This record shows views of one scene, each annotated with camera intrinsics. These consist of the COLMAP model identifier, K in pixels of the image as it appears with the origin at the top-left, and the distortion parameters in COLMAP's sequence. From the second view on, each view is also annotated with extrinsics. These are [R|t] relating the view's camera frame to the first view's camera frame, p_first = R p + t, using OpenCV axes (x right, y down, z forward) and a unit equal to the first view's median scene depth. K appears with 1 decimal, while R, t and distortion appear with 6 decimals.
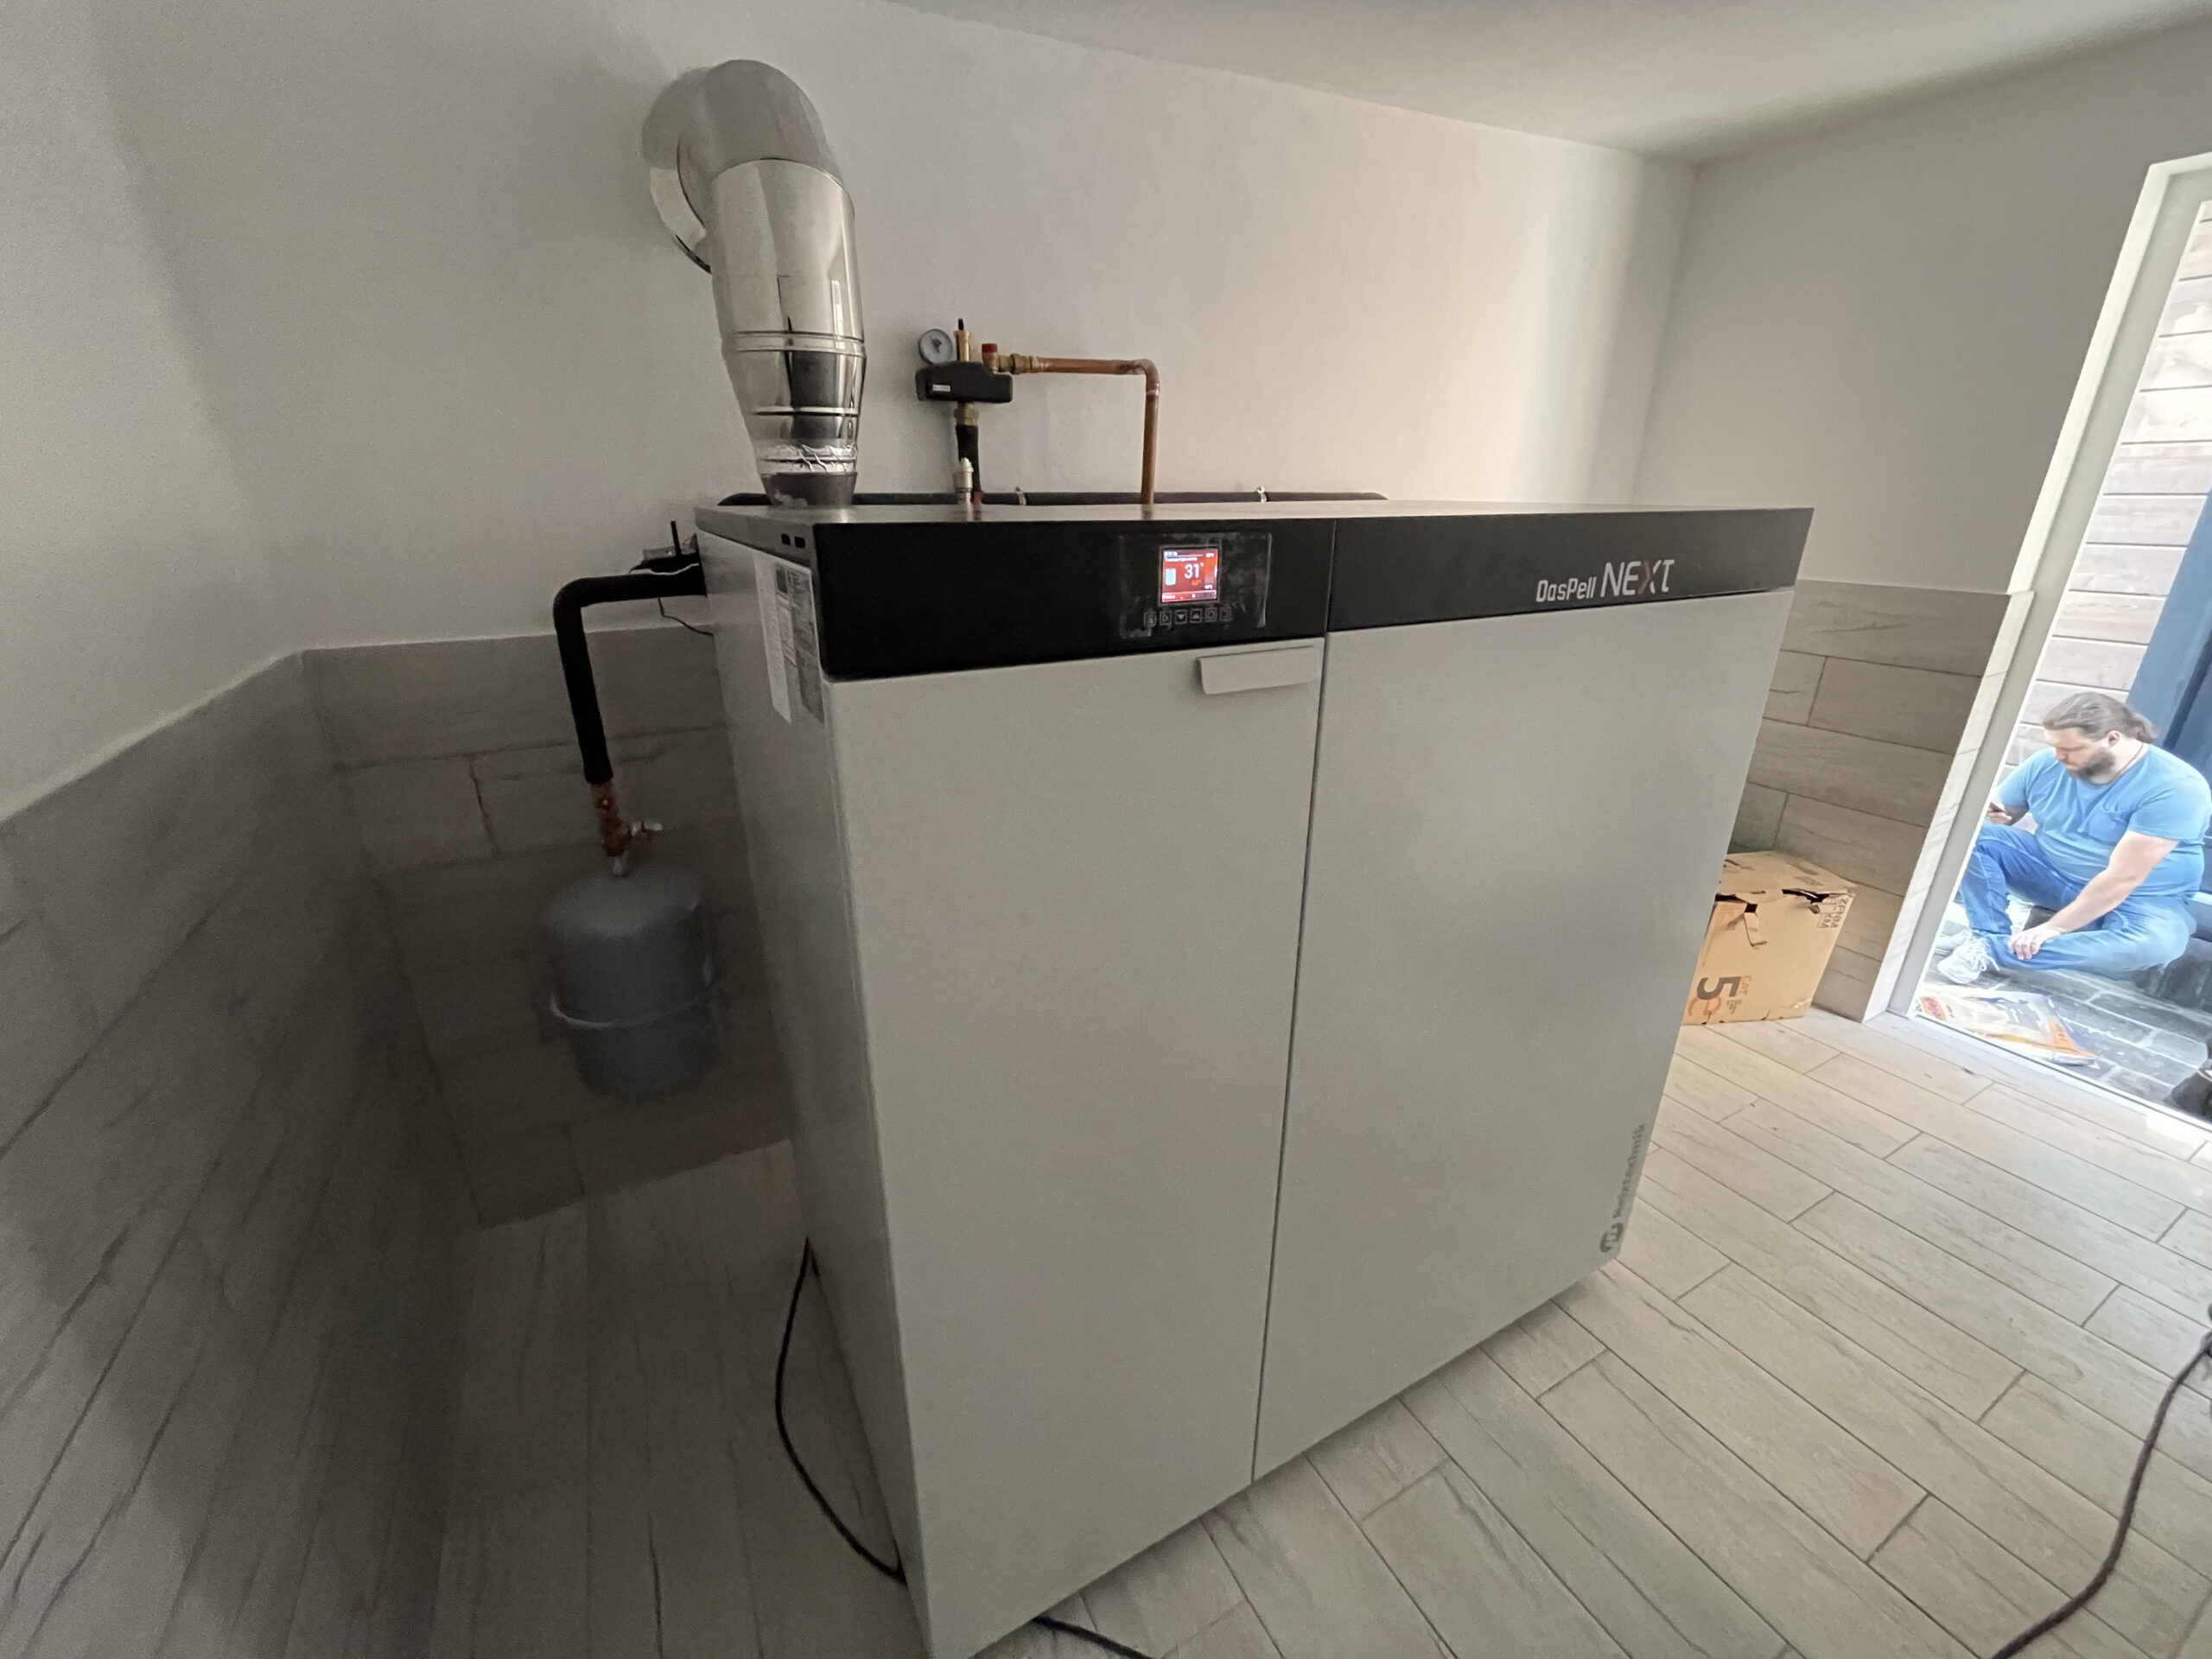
lens RADIAL K [[902.4, 0, 1113.4], [0, 902.4, 822.3], [0, 0, 1]] dist [-0.009729, 0.000058]
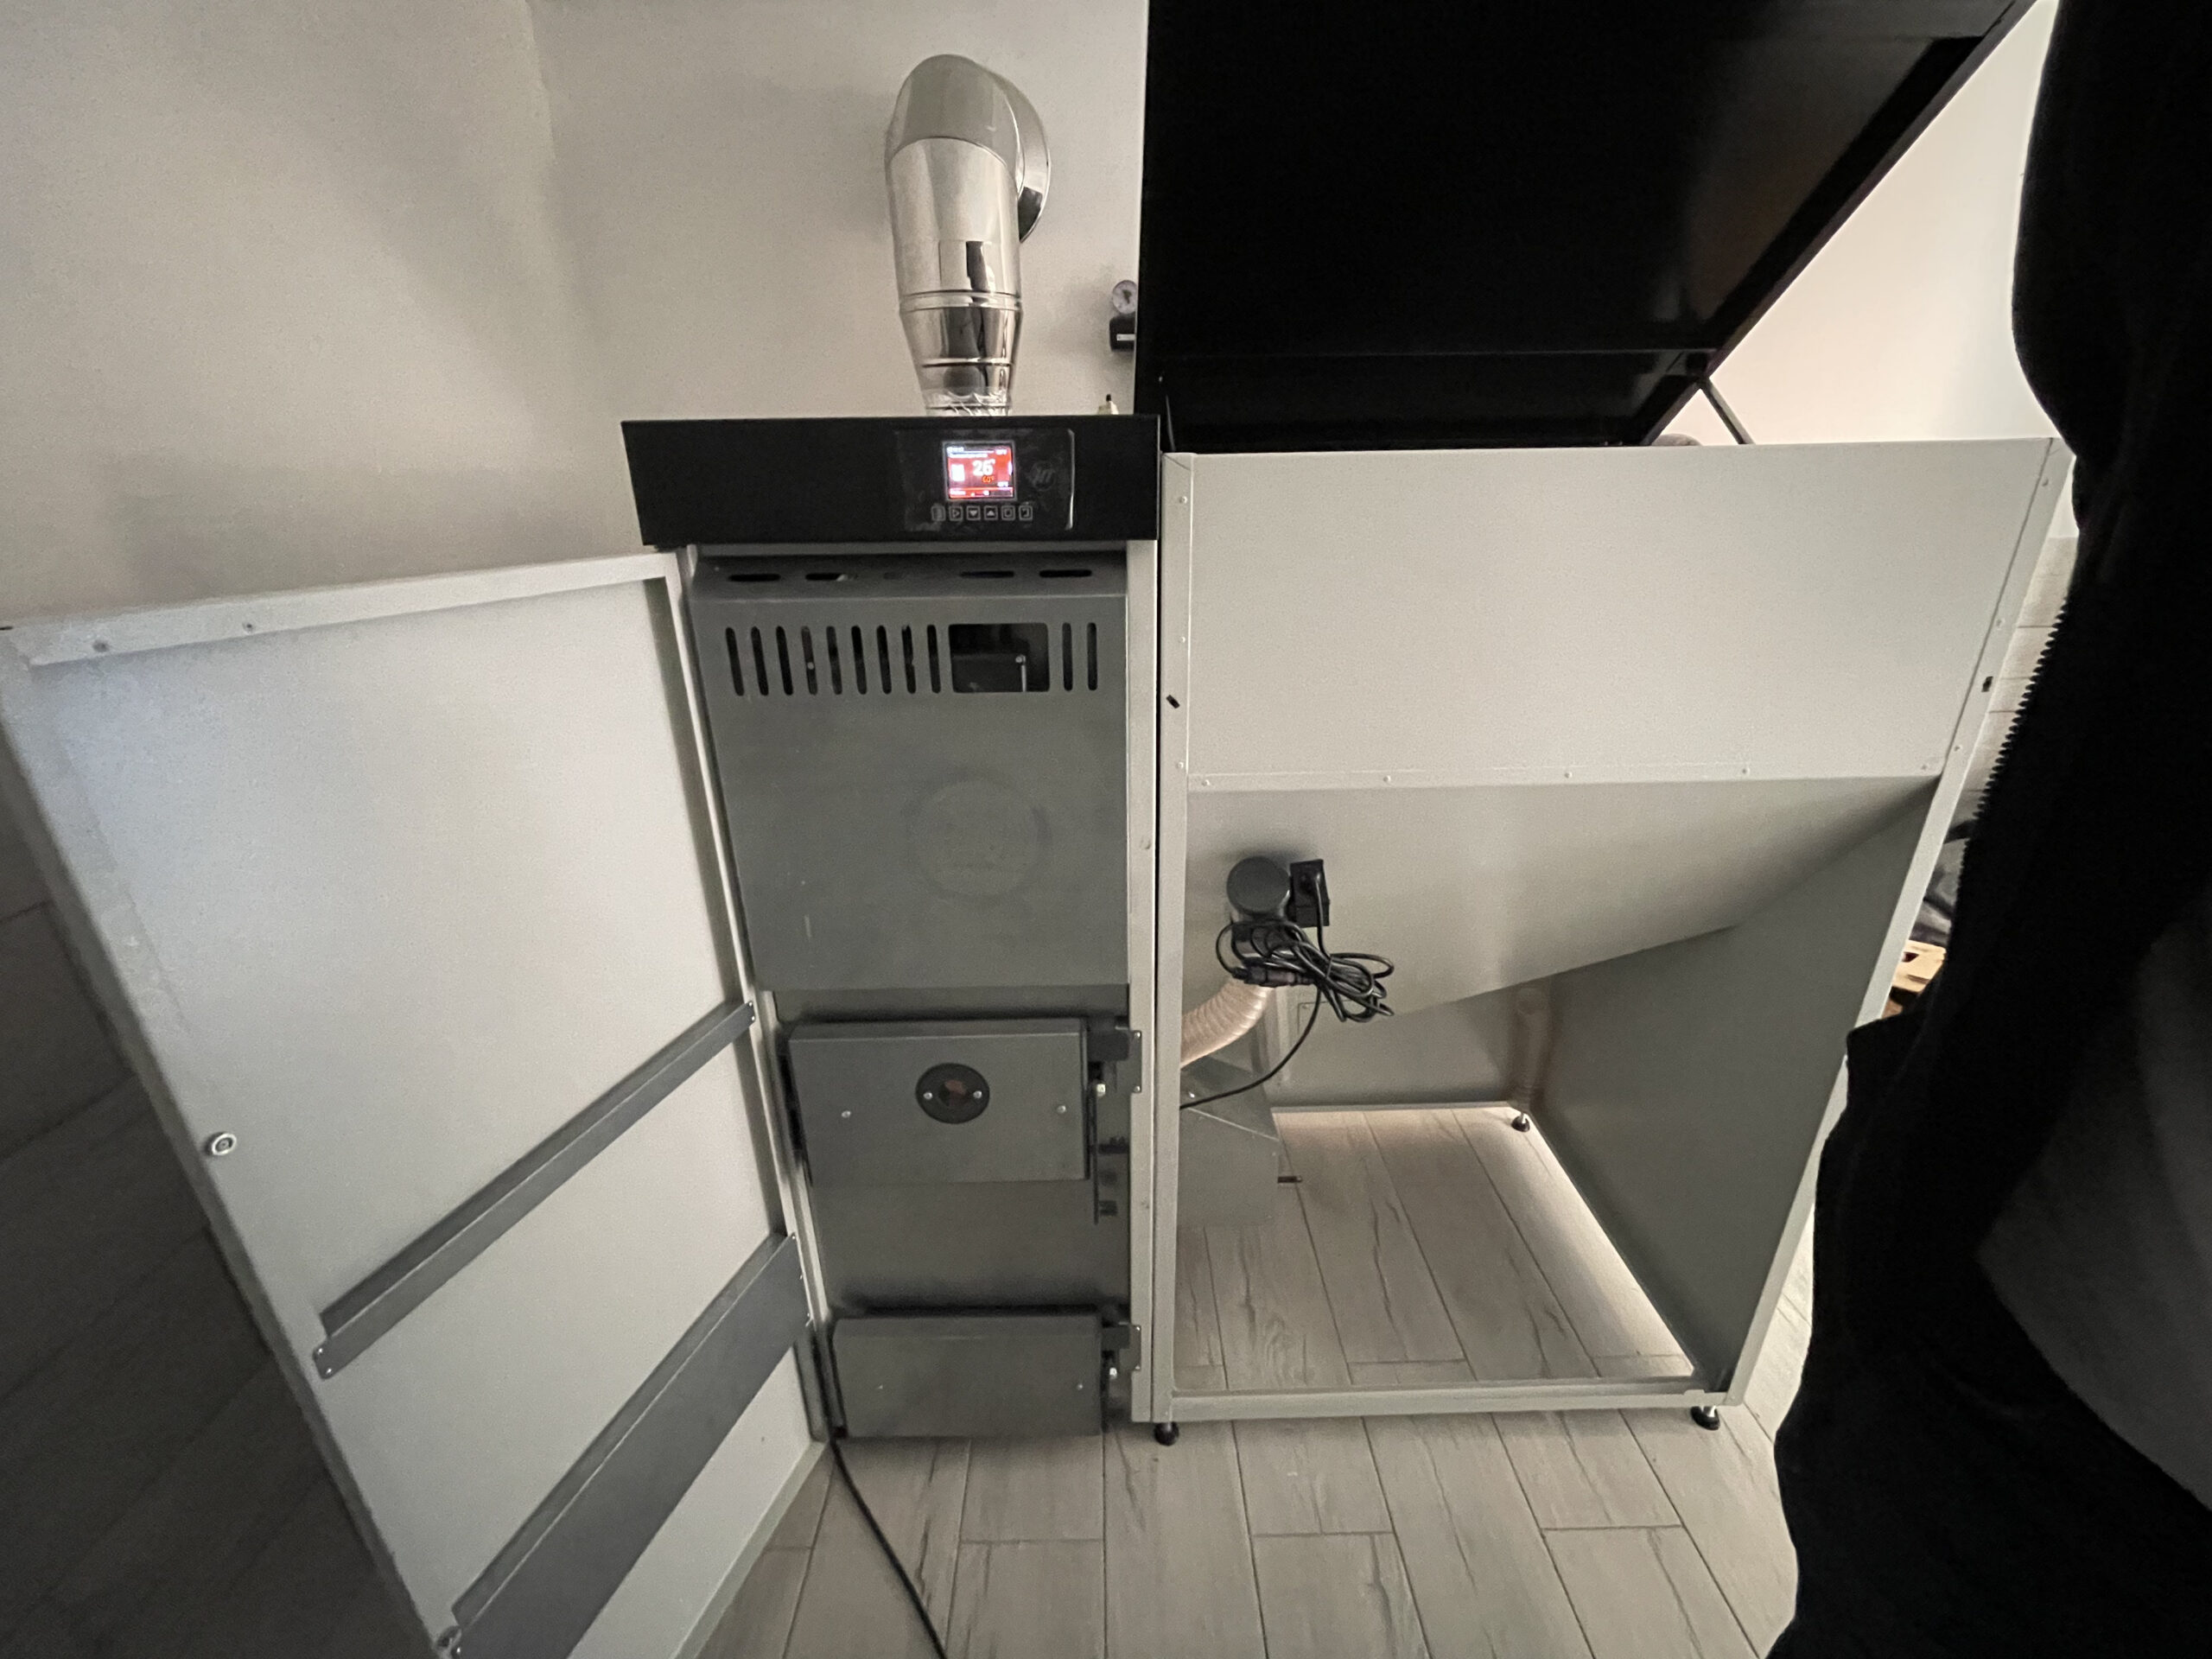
lens RADIAL K [[902.4, 0, 1113.4], [0, 902.4, 822.3], [0, 0, 1]] dist [-0.009729, 0.000058]
pose [[0.883274, 0.159648, -0.440841, 0.556351], [-0.152891, 0.986922, 0.051073, 0.035232], [0.443229, 0.022289, 0.896131, 0.112728]]
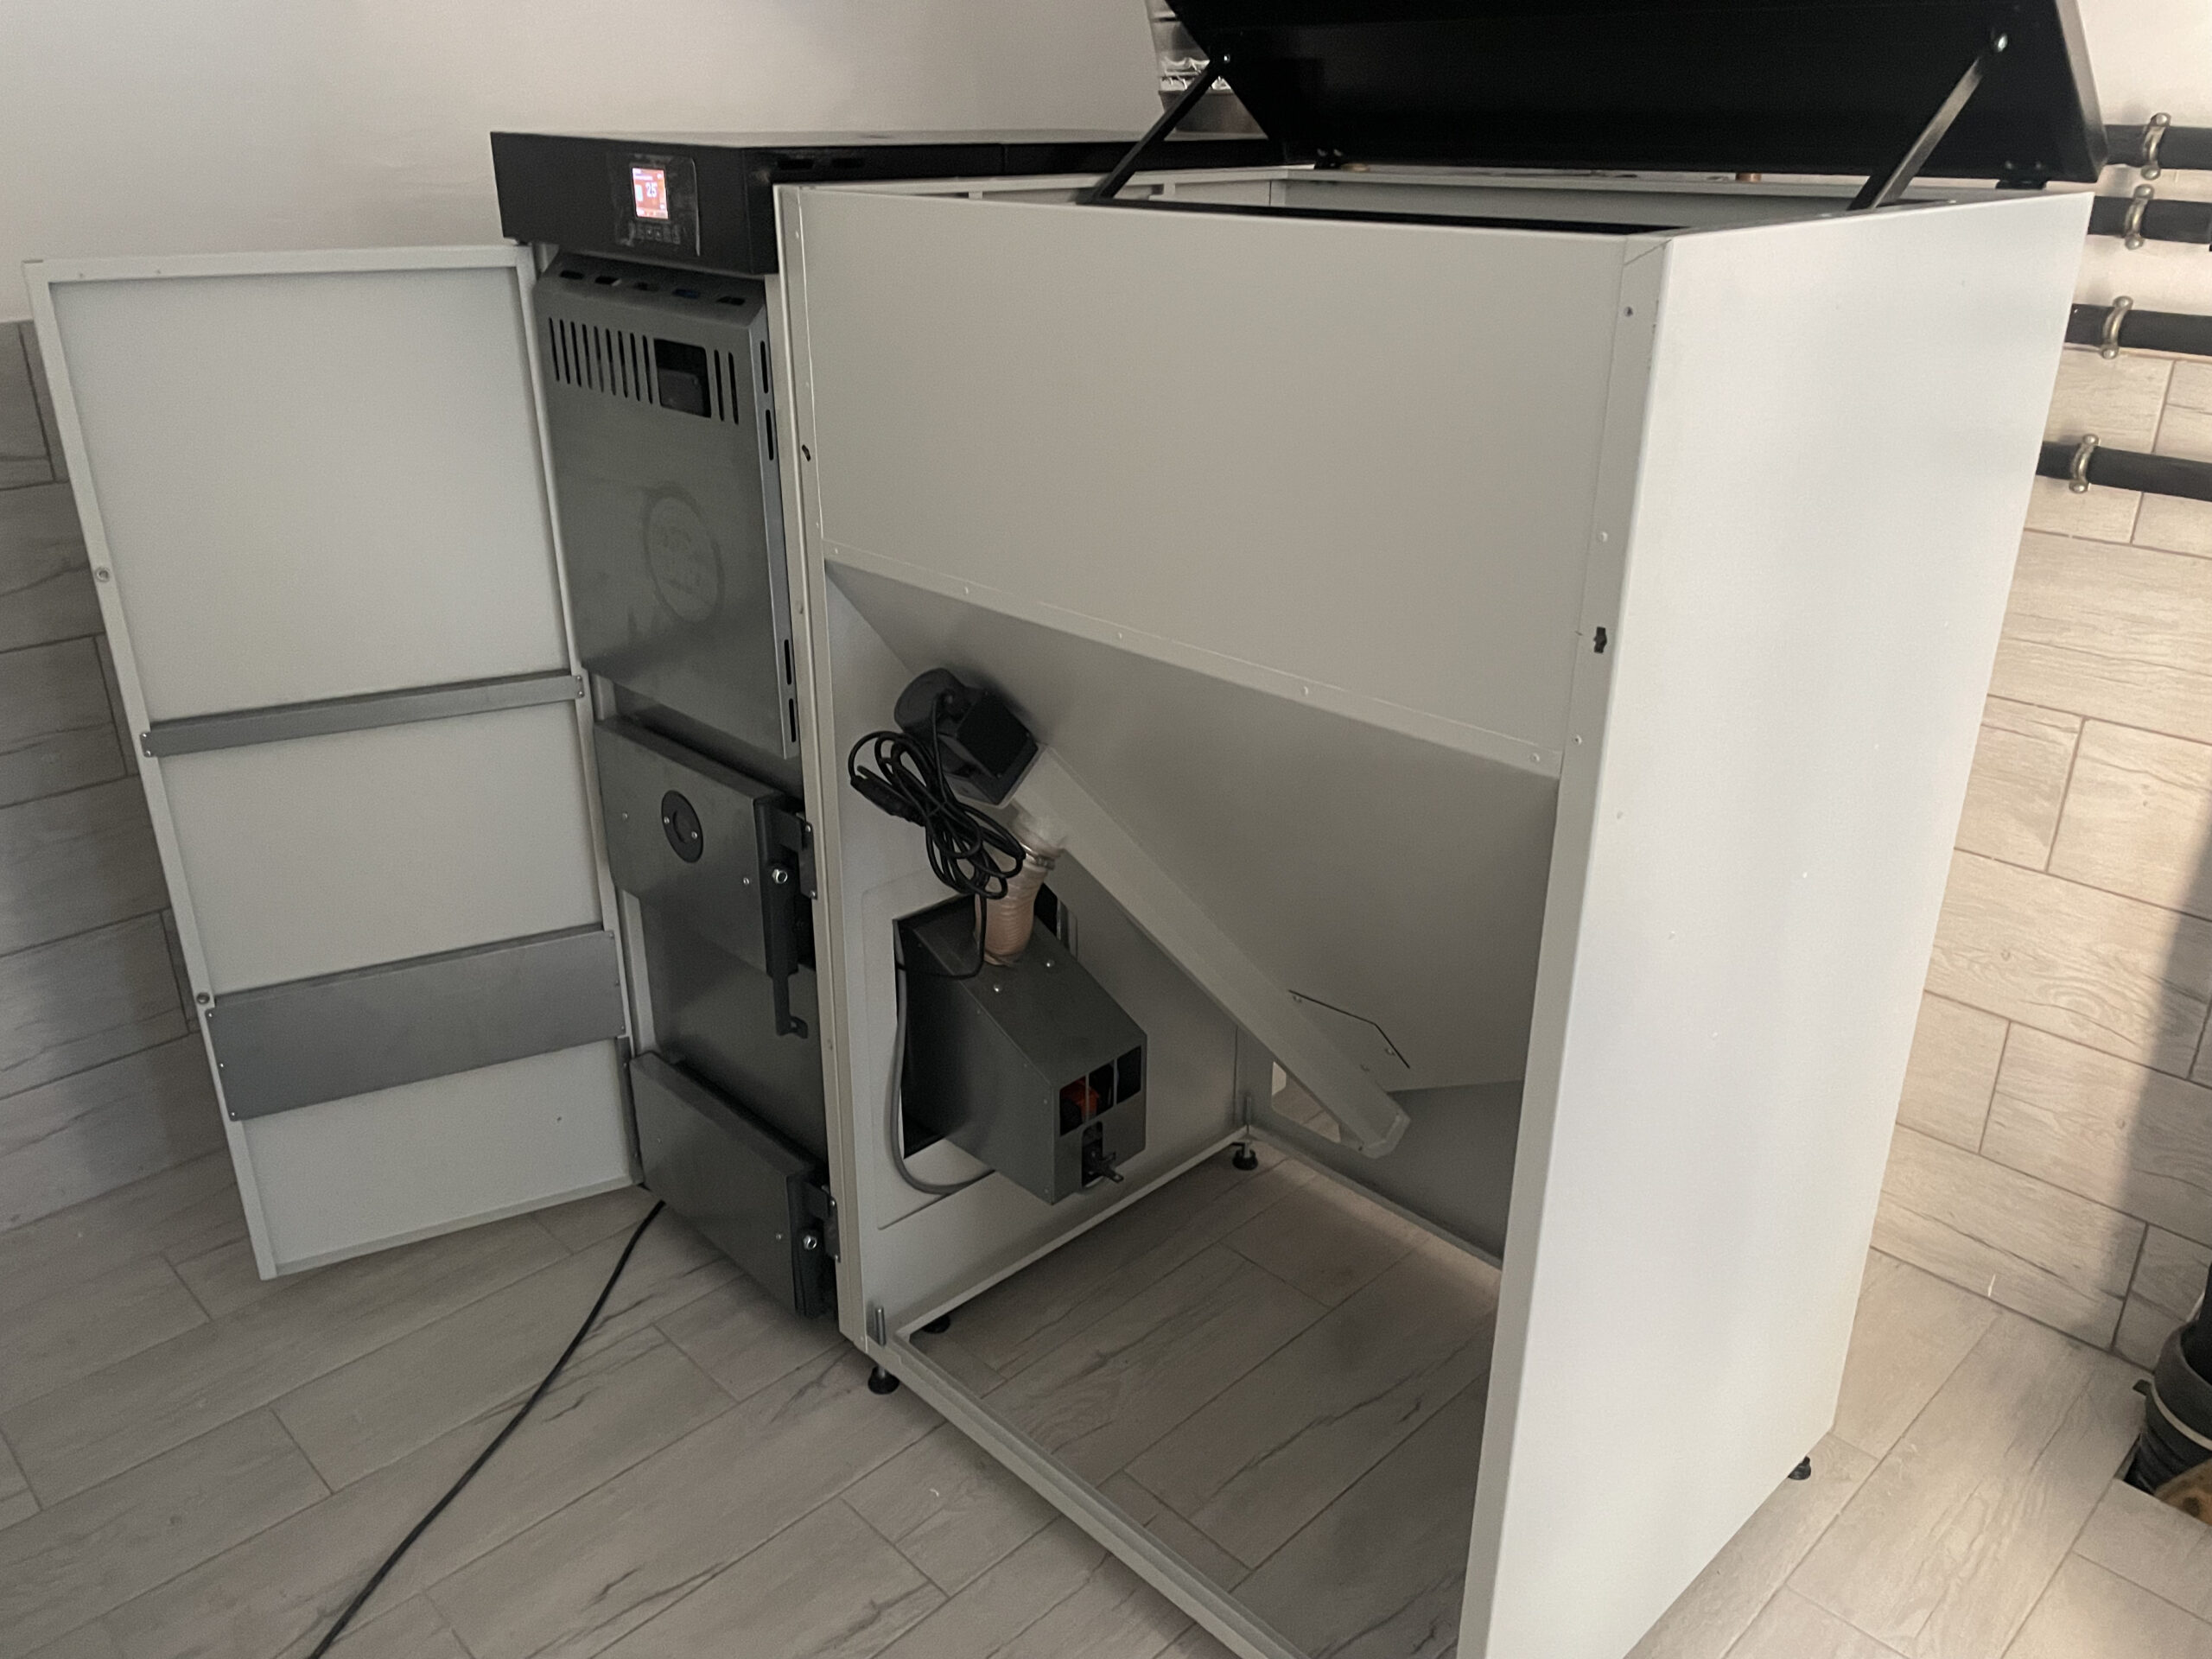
lens RADIAL K [[1681.7, 0, 1100.7], [0, 1681.7, 809.5], [0, 0, 1]] dist [0.071035, -0.080041]
pose [[0.264761, 0.376270, -0.887875, 1.758463], [-0.340746, 0.897840, 0.278883, -0.274046], [0.902105, 0.228703, 0.365926, 0.683186]]
